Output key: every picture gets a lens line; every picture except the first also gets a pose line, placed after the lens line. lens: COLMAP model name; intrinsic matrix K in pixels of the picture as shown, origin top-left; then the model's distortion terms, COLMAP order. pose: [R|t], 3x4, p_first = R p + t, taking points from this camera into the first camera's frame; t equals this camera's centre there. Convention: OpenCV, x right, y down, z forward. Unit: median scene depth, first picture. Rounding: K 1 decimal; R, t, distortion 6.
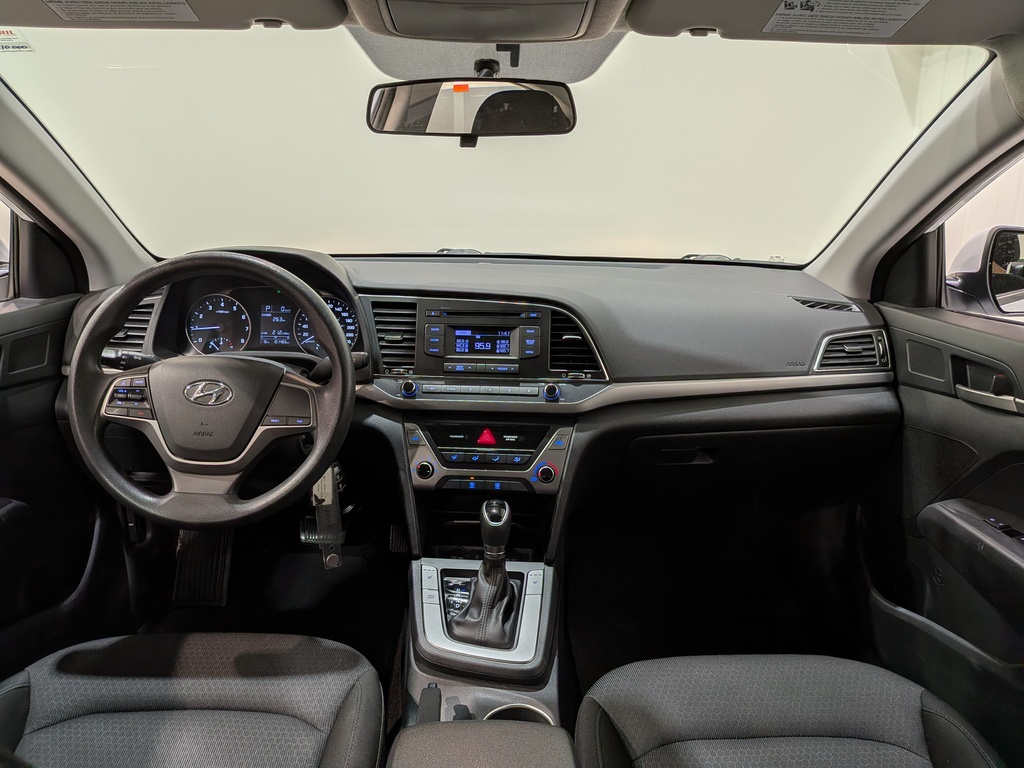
lens RADIAL K [[750.3, 0, 507.4], [0, 750.3, 368.5], [0, 0, 1]] dist [0.090614, -0.153873]
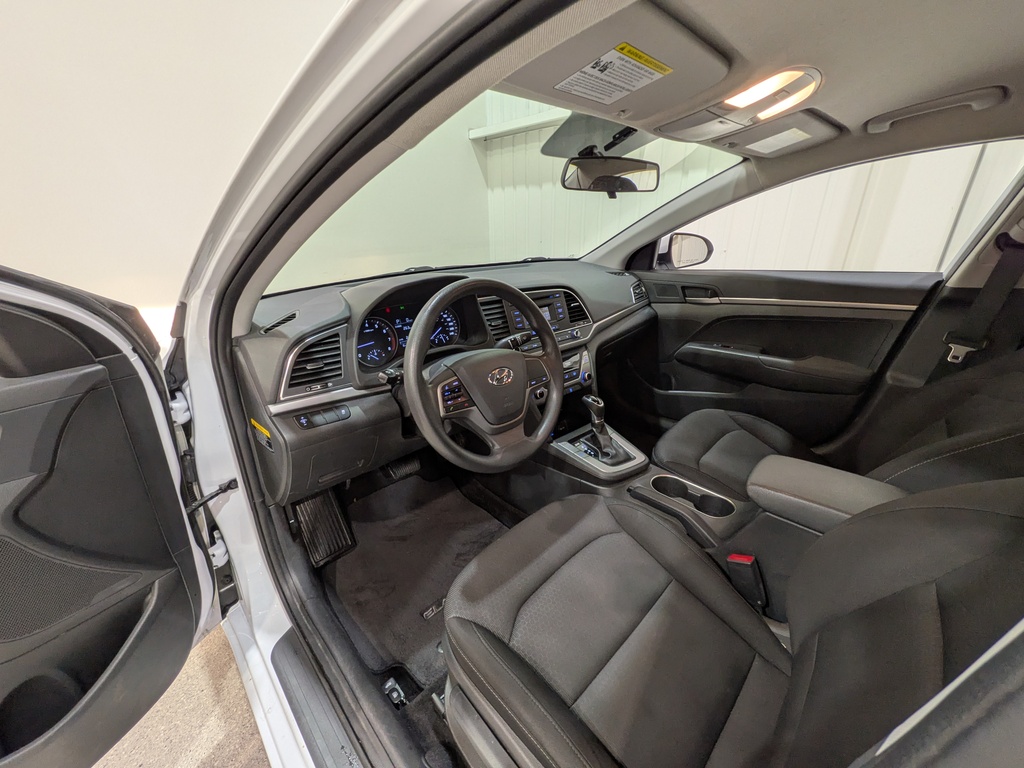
lens RADIAL K [[411.3, 0, 526.1], [0, 411.3, 377.3], [0, 0, 1]] dist [0.000835, 0.000049]
pose [[0.710845, -0.274651, 0.647508, -0.733746], [0.193654, 0.961451, 0.195219, -0.092070], [-0.676164, -0.013378, 0.736630, 0.331366]]
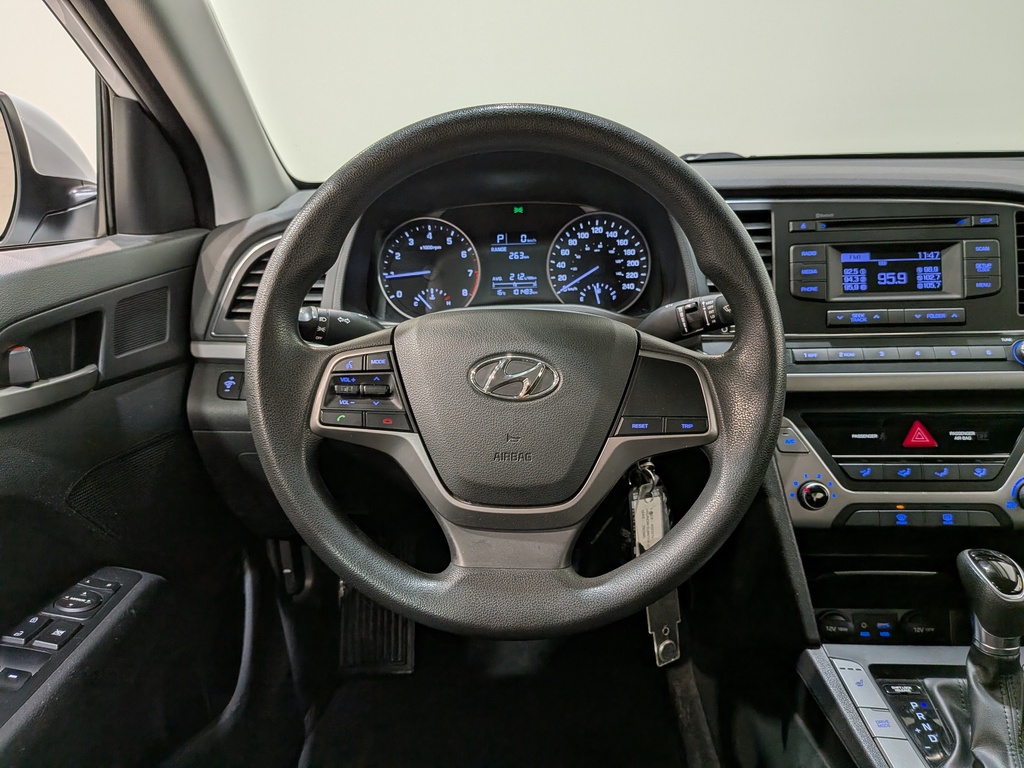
lens RADIAL K [[754.1, 0, 512.2], [0, 754.1, 391.2], [0, 0, 1]] dist [0.080227, -0.156714]
pose [[0.998257, -0.038566, -0.044673, -0.315828], [0.041416, 0.997043, 0.064728, 0.006949], [0.042045, -0.066465, 0.996903, 0.410211]]
